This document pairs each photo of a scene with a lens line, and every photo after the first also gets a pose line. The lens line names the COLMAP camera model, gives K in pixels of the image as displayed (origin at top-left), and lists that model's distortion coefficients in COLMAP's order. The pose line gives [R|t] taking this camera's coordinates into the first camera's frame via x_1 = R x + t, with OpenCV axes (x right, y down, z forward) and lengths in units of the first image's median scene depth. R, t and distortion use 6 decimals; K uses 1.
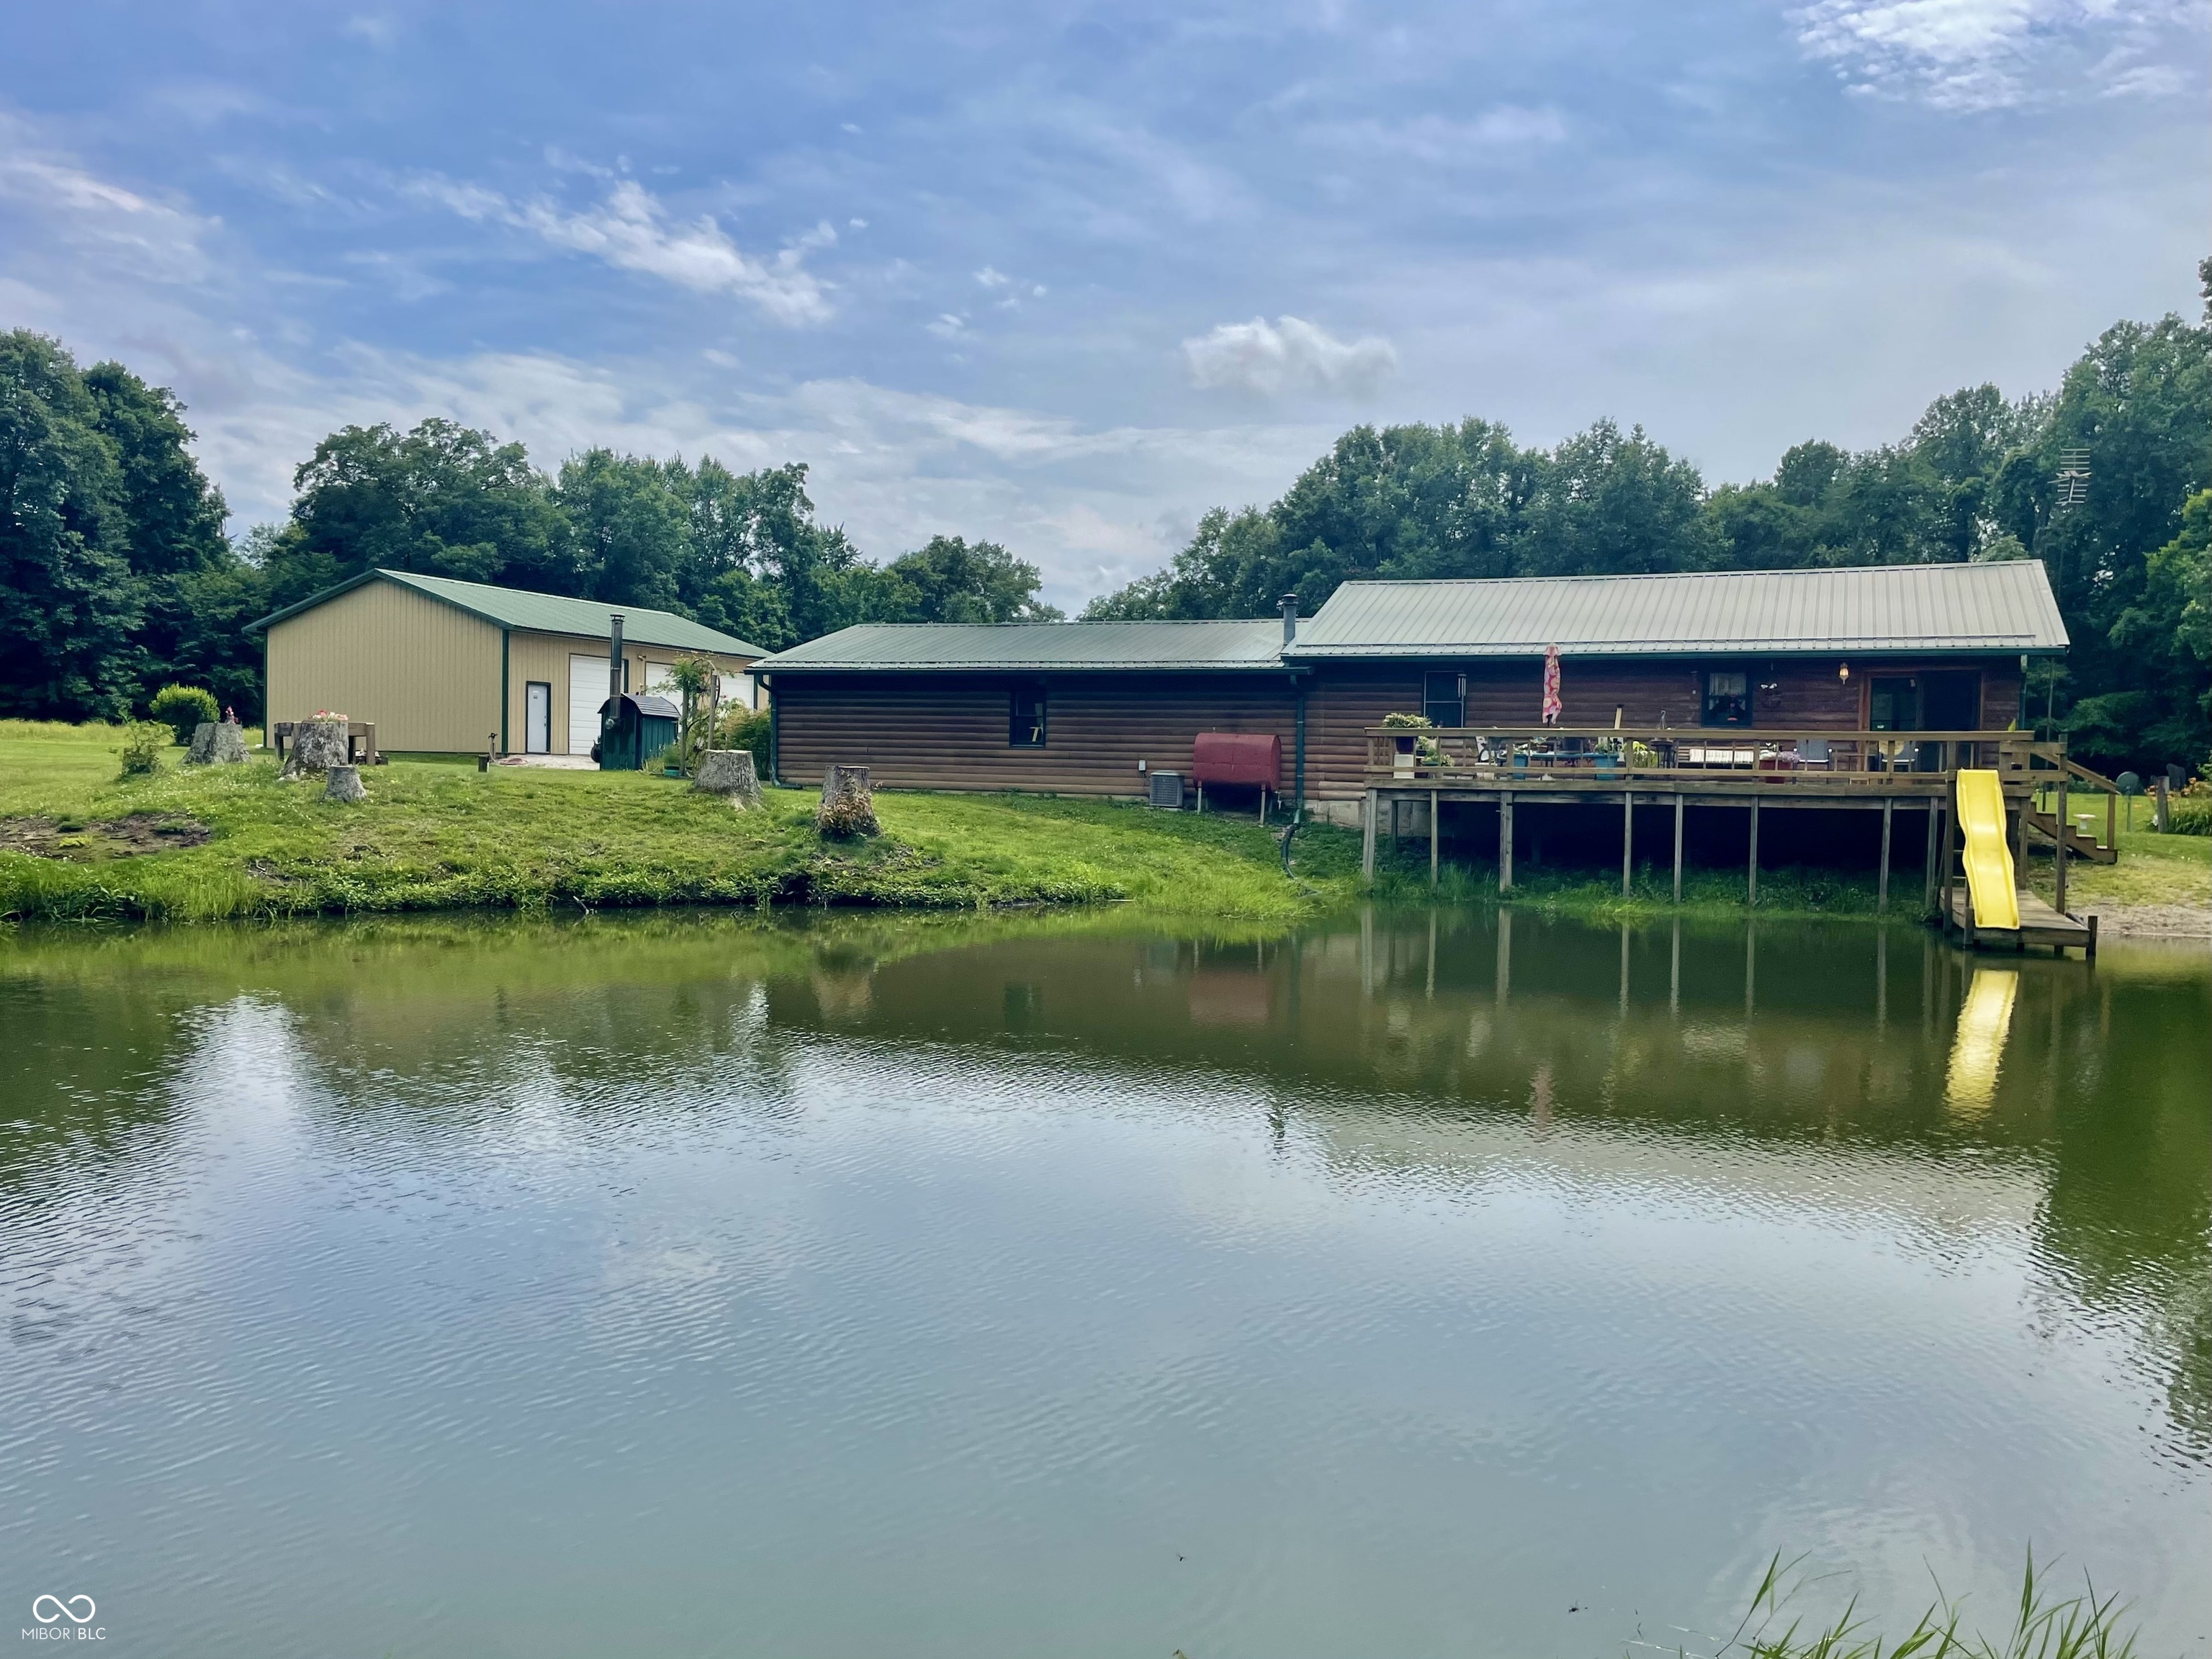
lens RADIAL K [[1716.4, 0, 1106.0], [0, 1716.4, 829.5], [0, 0, 1]] dist [0.094686, -0.144961]
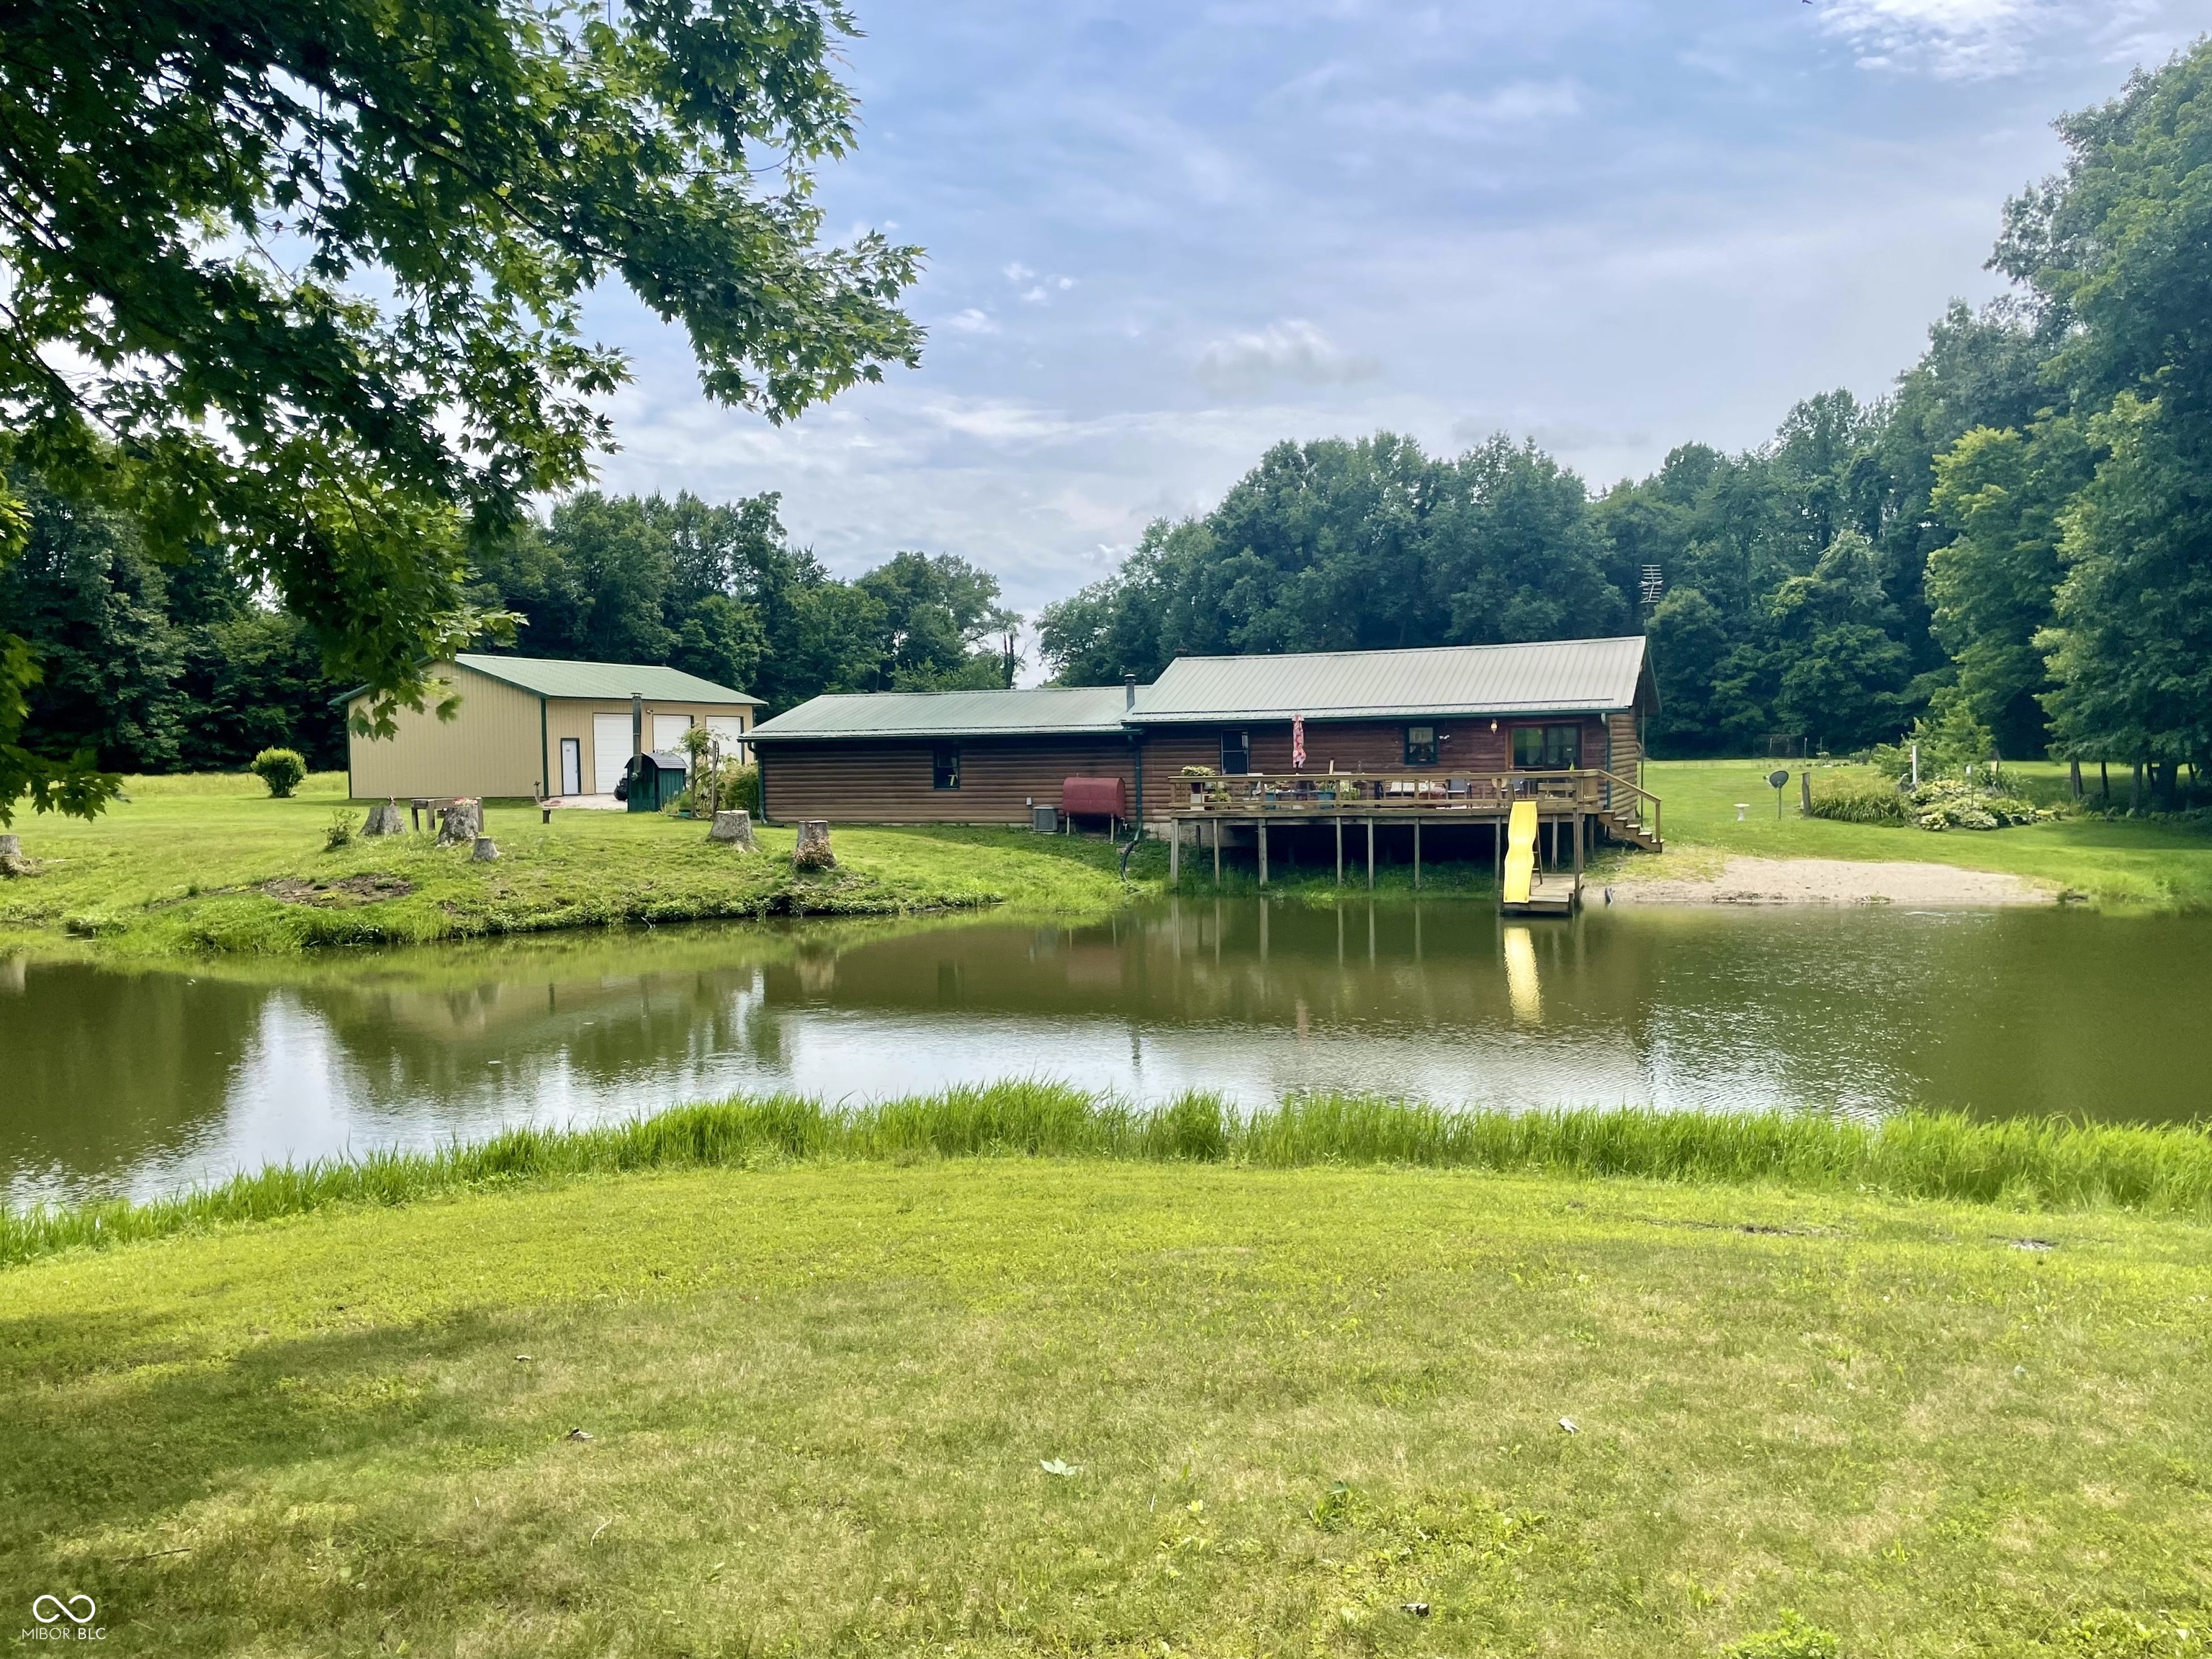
lens RADIAL K [[1673.5, 0, 1106.0], [0, 1673.5, 829.5], [0, 0, 1]] dist [0.081311, -0.130736]
pose [[0.999145, -0.039166, 0.013234, 0.044522], [0.039018, 0.999175, 0.011277, -0.018825], [-0.013665, -0.010751, 0.999849, -0.242864]]
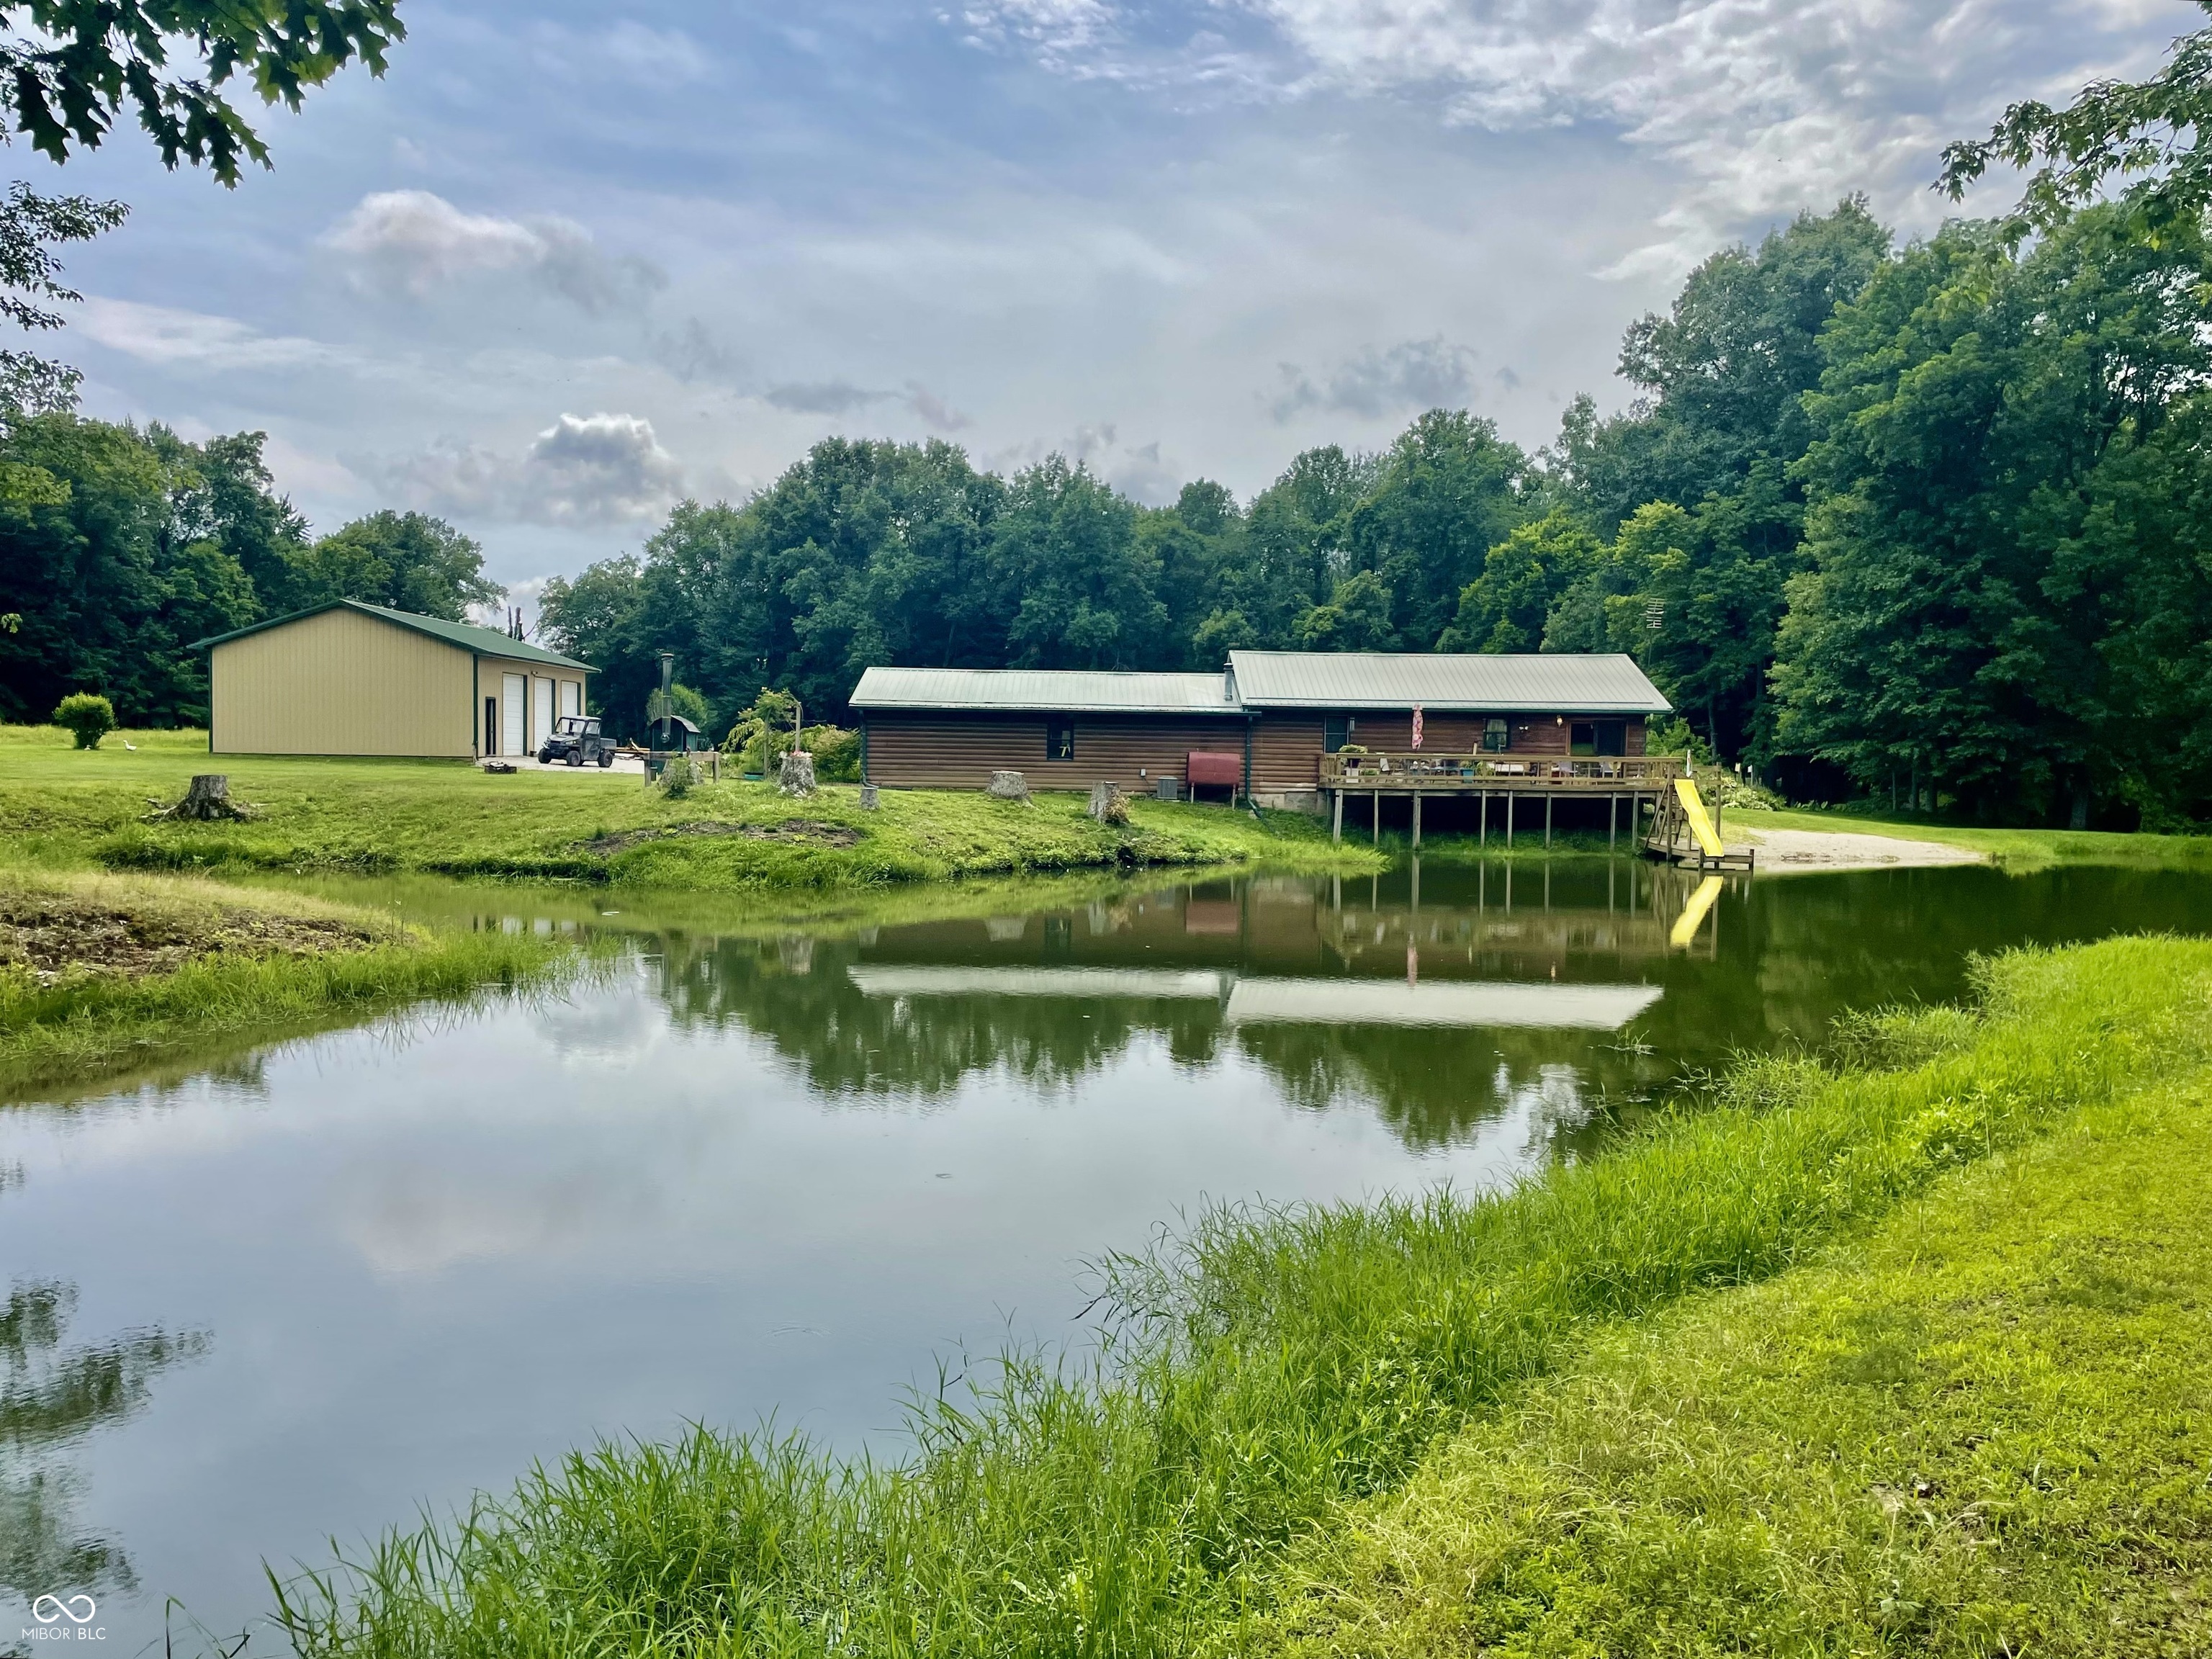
lens RADIAL K [[1656.8, 0, 1106.0], [0, 1656.8, 829.5], [0, 0, 1]] dist [0.085921, -0.129291]
pose [[0.925802, -0.023248, 0.377293, -0.394848], [0.015315, 0.999594, 0.024014, -0.015226], [-0.377698, -0.016454, 0.925783, -0.255107]]
